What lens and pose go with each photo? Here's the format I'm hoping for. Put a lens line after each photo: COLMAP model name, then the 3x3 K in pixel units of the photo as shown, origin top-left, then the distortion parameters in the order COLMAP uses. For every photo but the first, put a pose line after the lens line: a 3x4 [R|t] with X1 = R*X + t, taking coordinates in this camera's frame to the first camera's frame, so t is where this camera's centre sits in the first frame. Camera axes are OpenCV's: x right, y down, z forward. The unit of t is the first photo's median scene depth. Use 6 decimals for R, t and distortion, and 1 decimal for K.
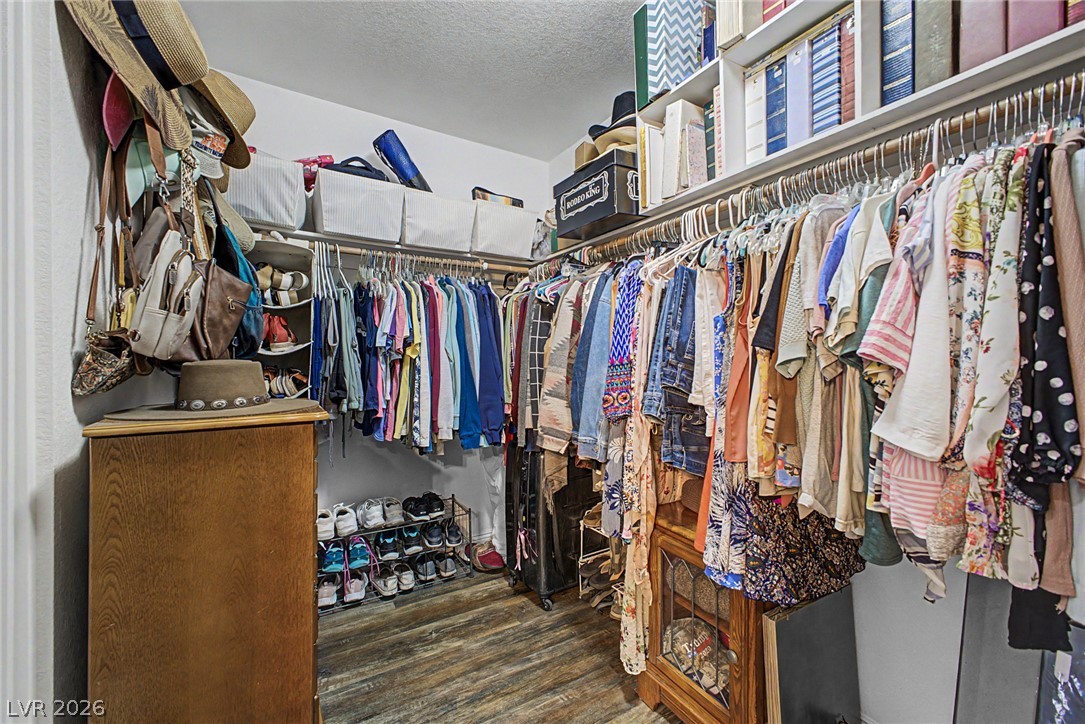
lens RADIAL K [[431.7, 0, 540.7], [0, 431.7, 363.5], [0, 0, 1]] dist [0.013448, -0.004402]
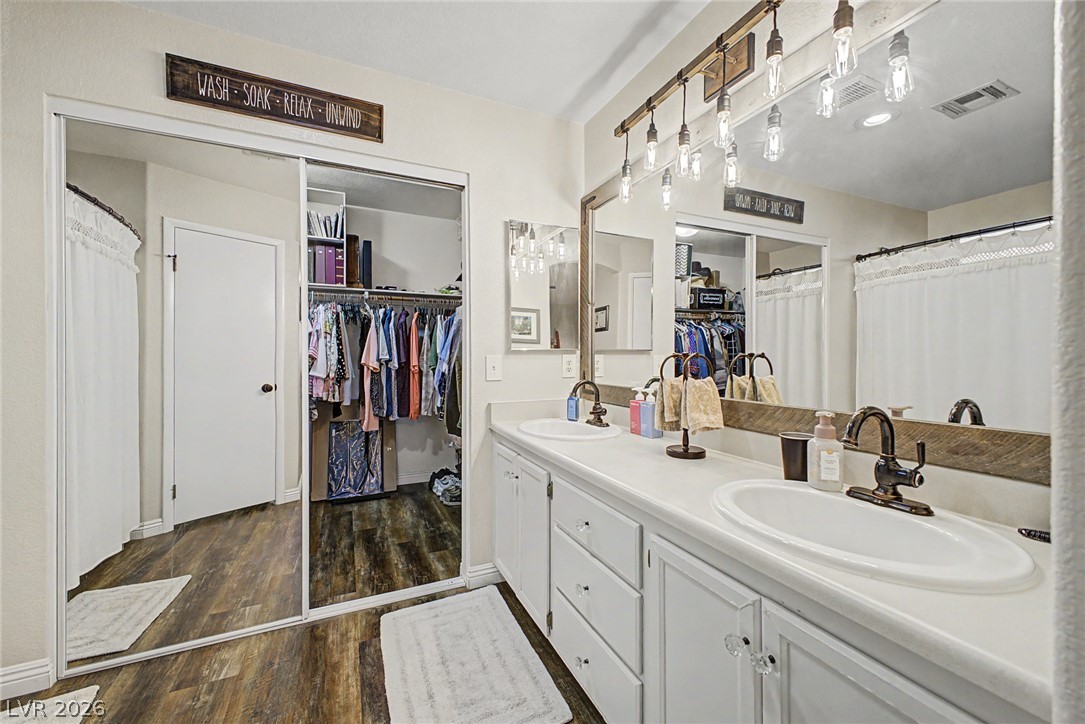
lens RADIAL K [[431.7, 0, 548.2], [0, 431.7, 357.6], [0, 0, 1]] dist [0.013448, -0.004402]
pose [[0.103183, -0.005957, 0.994645, -3.502577], [0.007531, 0.999958, 0.005208, 0.001360], [-0.994634, 0.006953, 0.103224, -1.879120]]
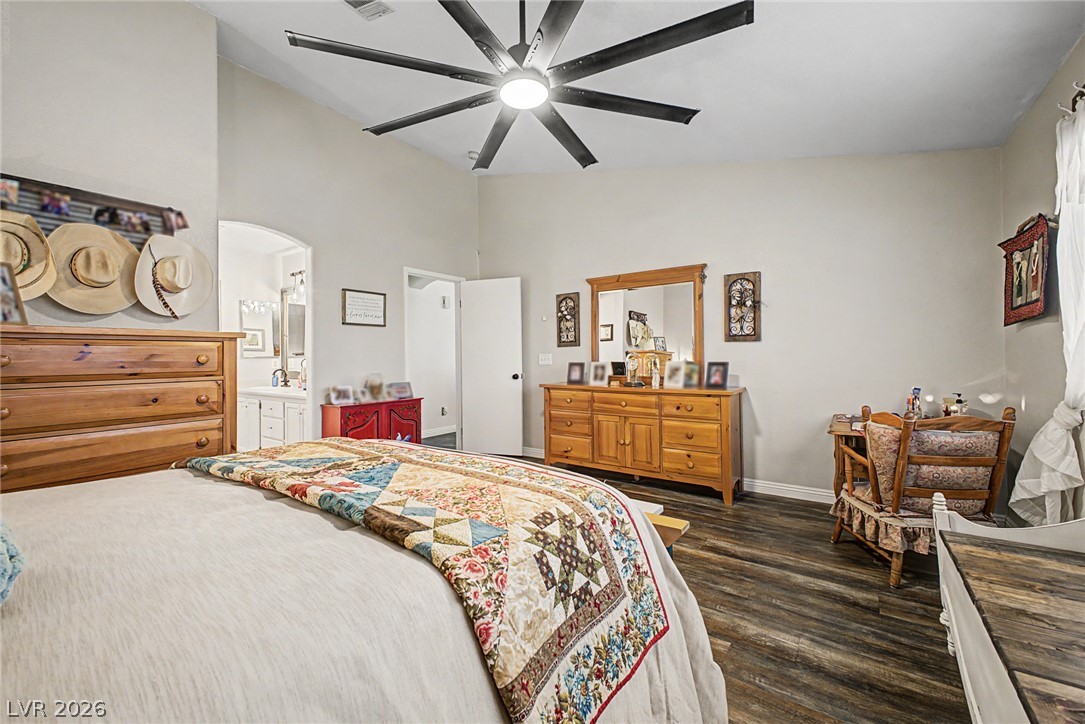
lens RADIAL K [[431.7, 0, 542.6], [0, 431.7, 356.1], [0, 0, 1]] dist [0.013448, -0.004402]
pose [[-0.403916, 0.001590, 0.914795, -8.397600], [0.012460, 0.999915, 0.003763, -0.009887], [-0.914711, 0.012918, -0.403901, -2.811628]]
